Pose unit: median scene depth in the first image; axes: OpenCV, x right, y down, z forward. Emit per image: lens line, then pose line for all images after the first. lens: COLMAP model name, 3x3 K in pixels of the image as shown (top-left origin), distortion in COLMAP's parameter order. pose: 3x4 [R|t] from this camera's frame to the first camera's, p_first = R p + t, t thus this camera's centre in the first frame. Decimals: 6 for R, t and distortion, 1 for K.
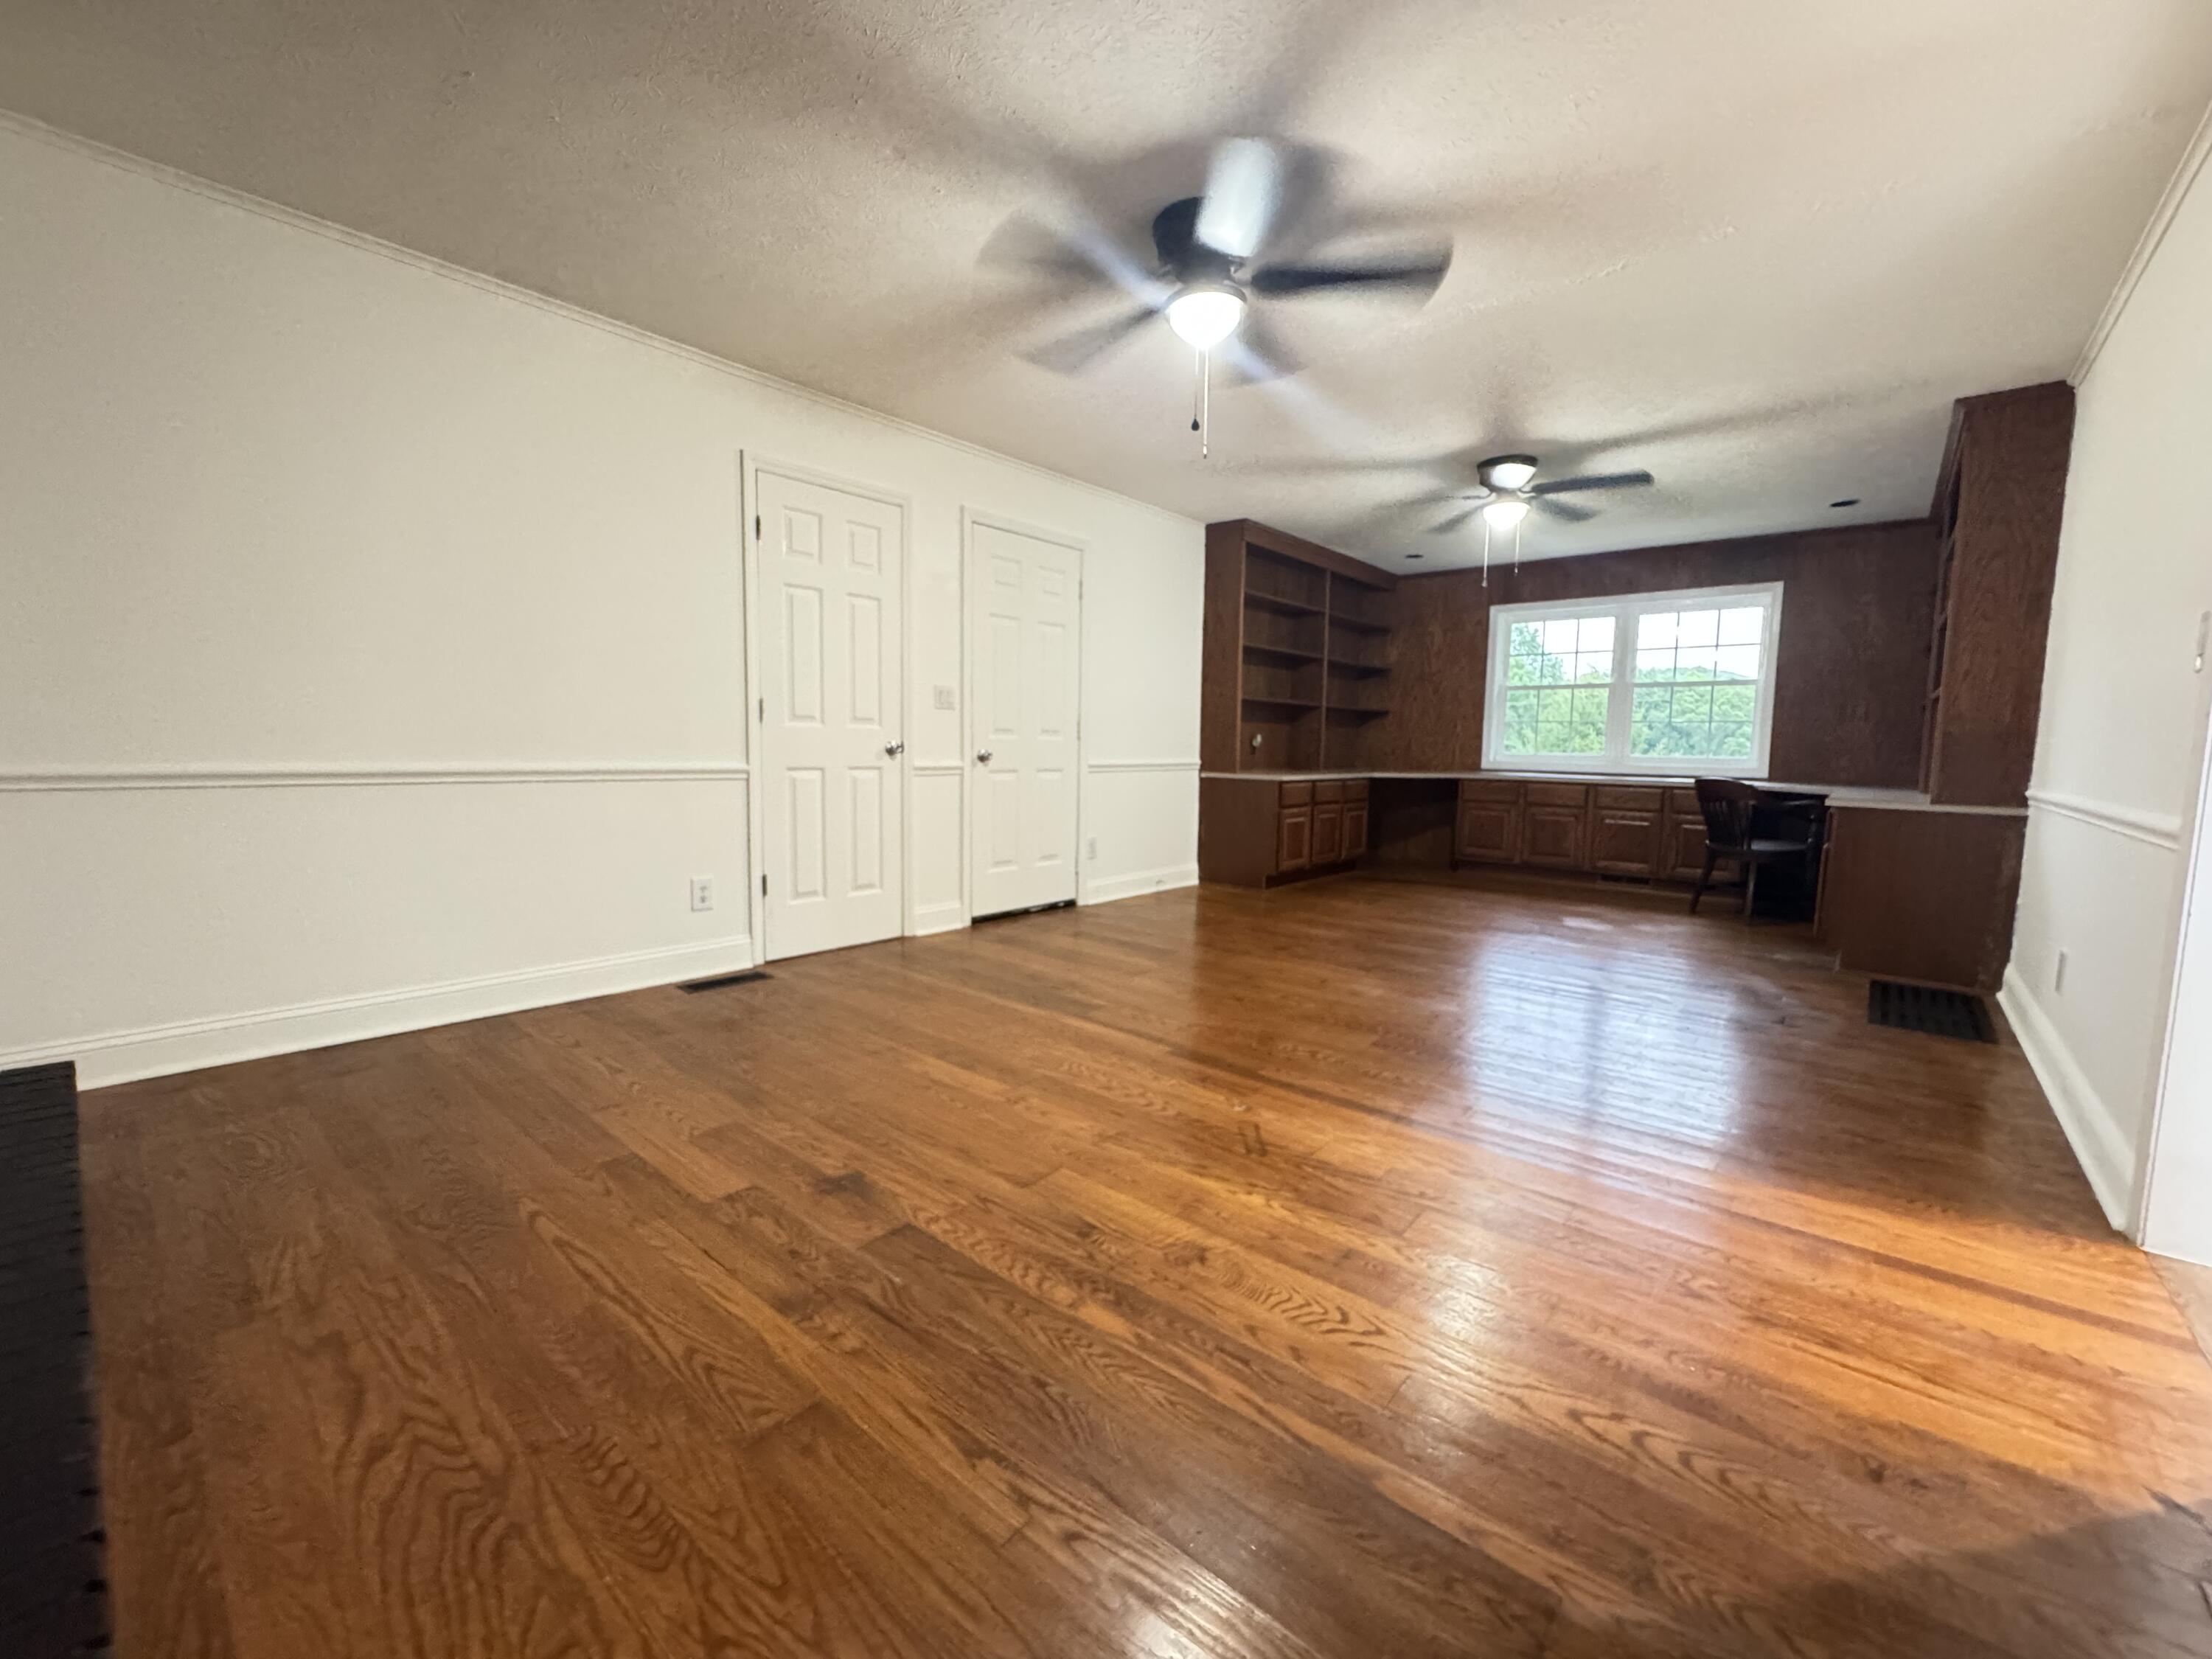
lens RADIAL K [[894.3, 0, 1102.9], [0, 894.3, 824.6], [0, 0, 1]] dist [-0.001359, -0.000026]
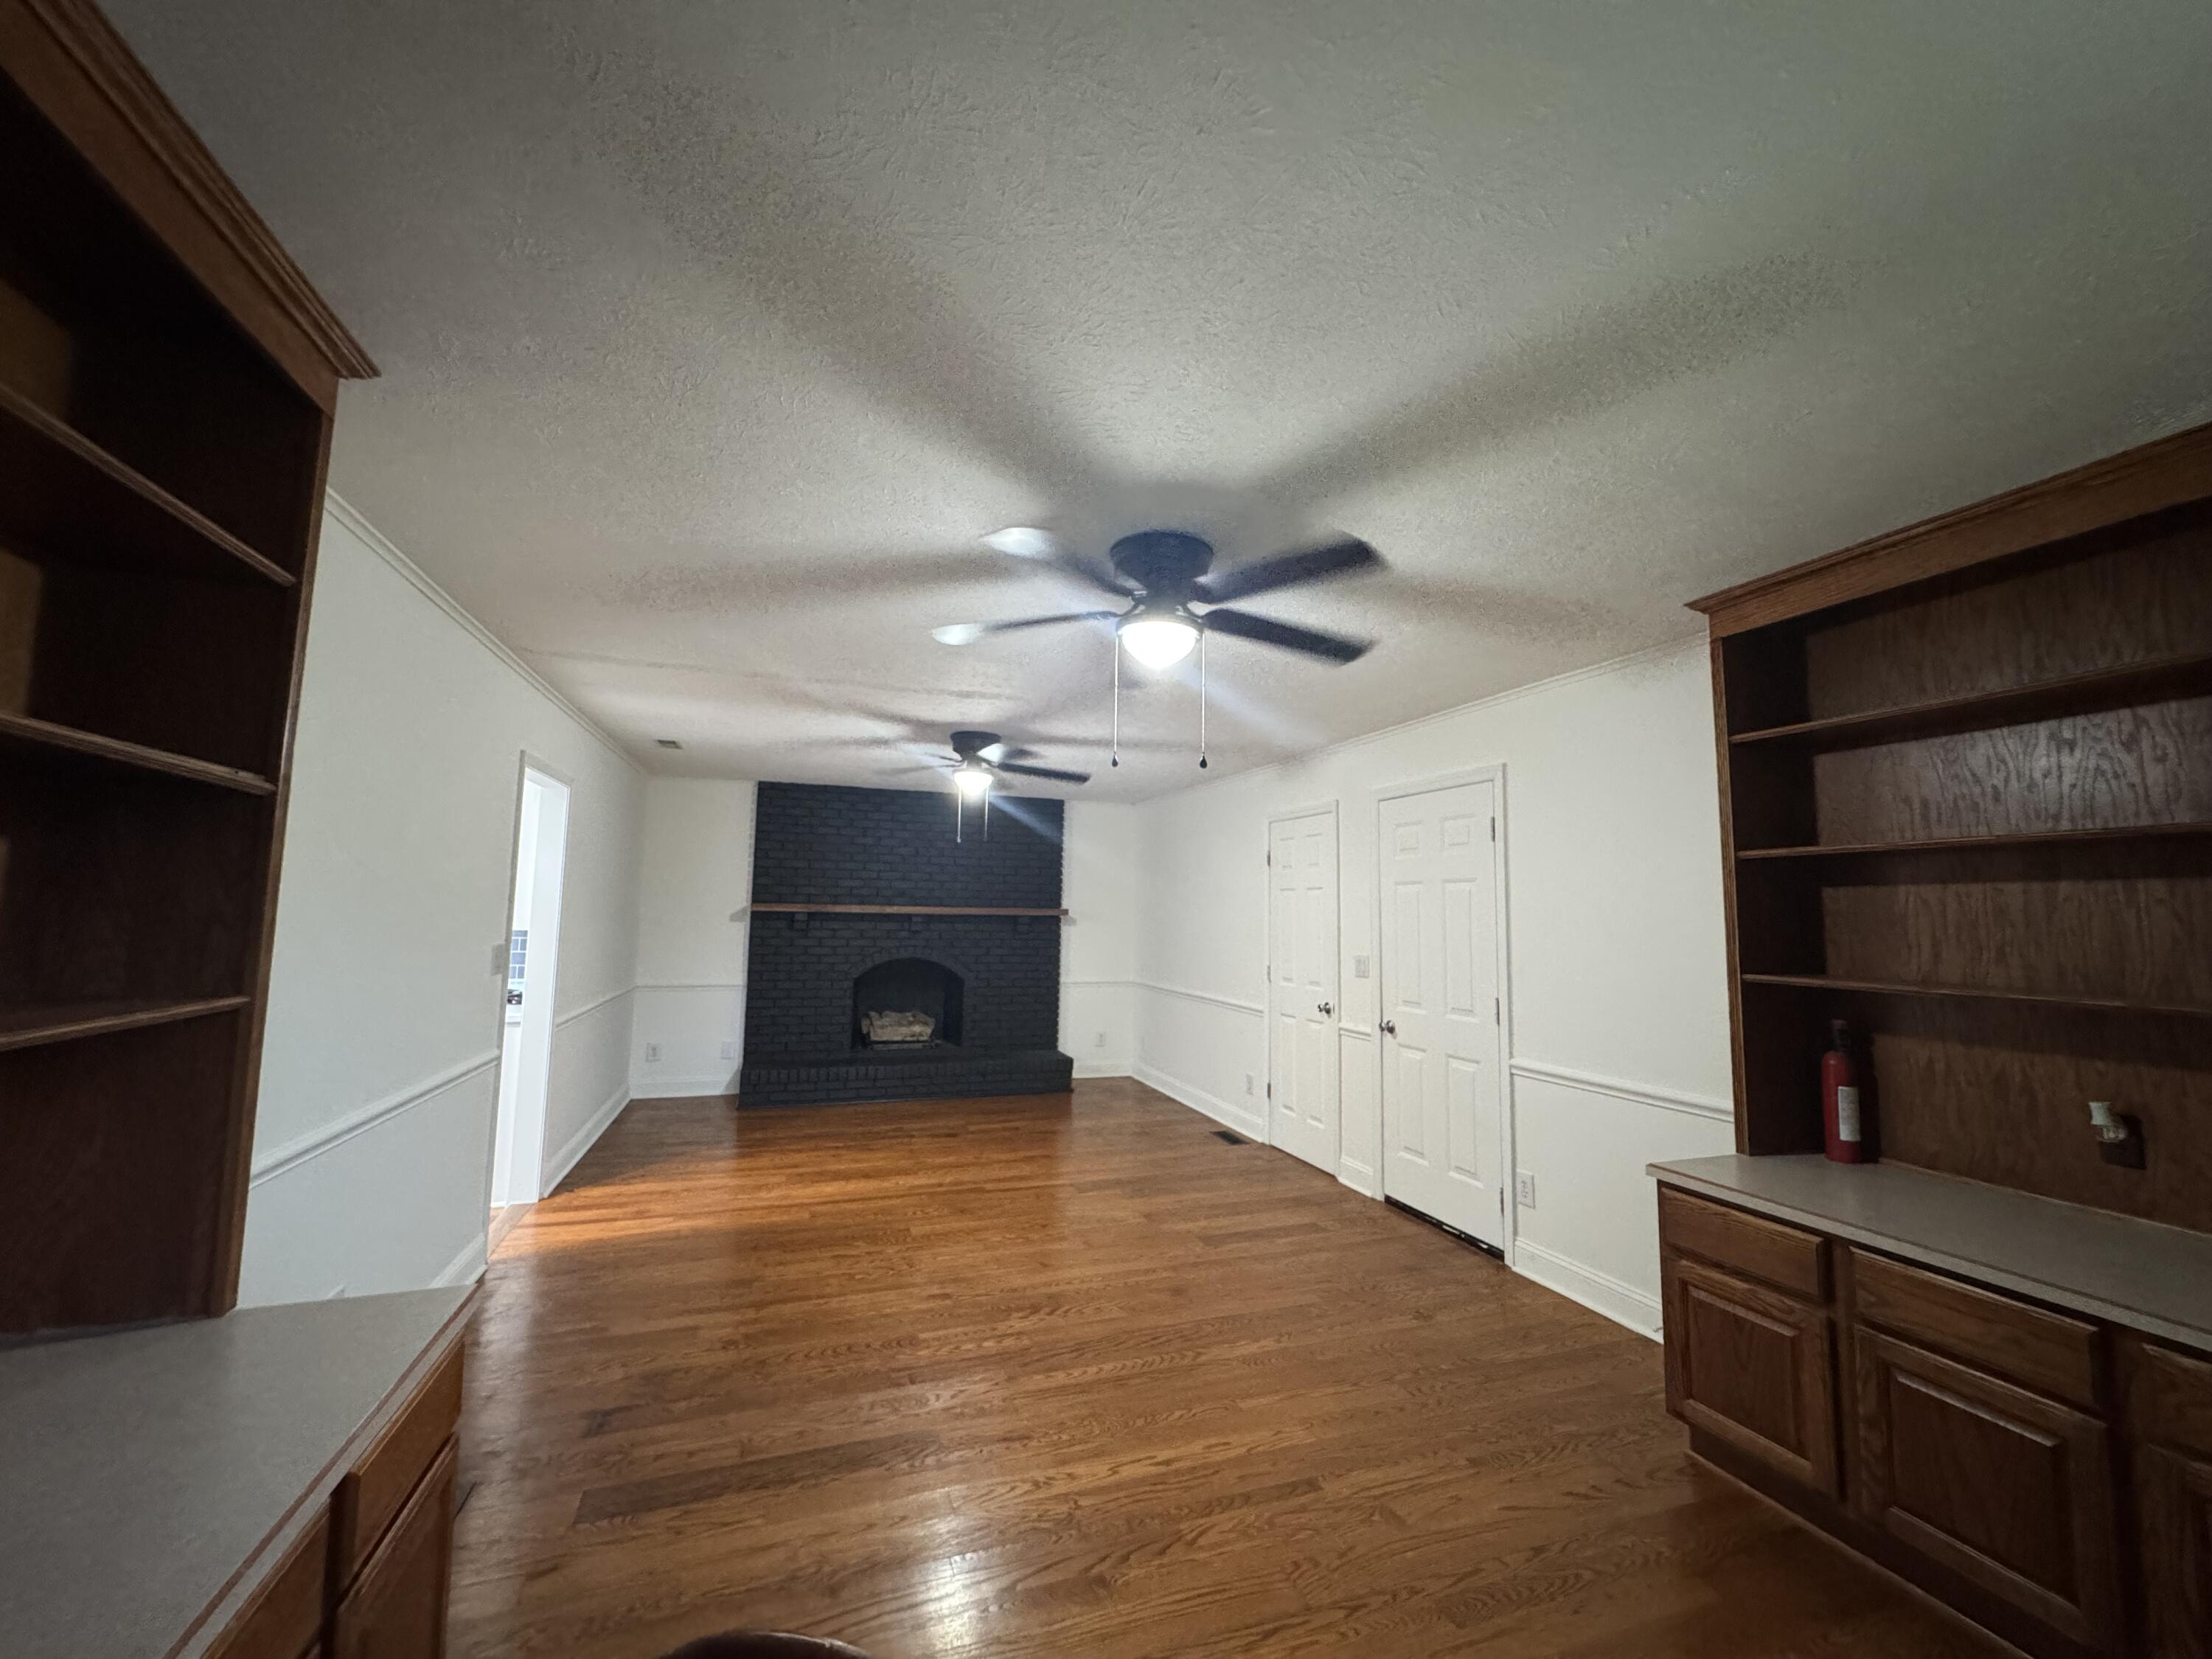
lens RADIAL K [[894.3, 0, 1102.4], [0, 894.3, 827.6], [0, 0, 1]] dist [-0.001359, -0.000026]
pose [[-0.502869, -0.106979, -0.857717, 0.929938], [-0.105829, 0.992466, -0.061739, -0.209500], [0.857859, 0.059724, -0.510402, 1.277218]]
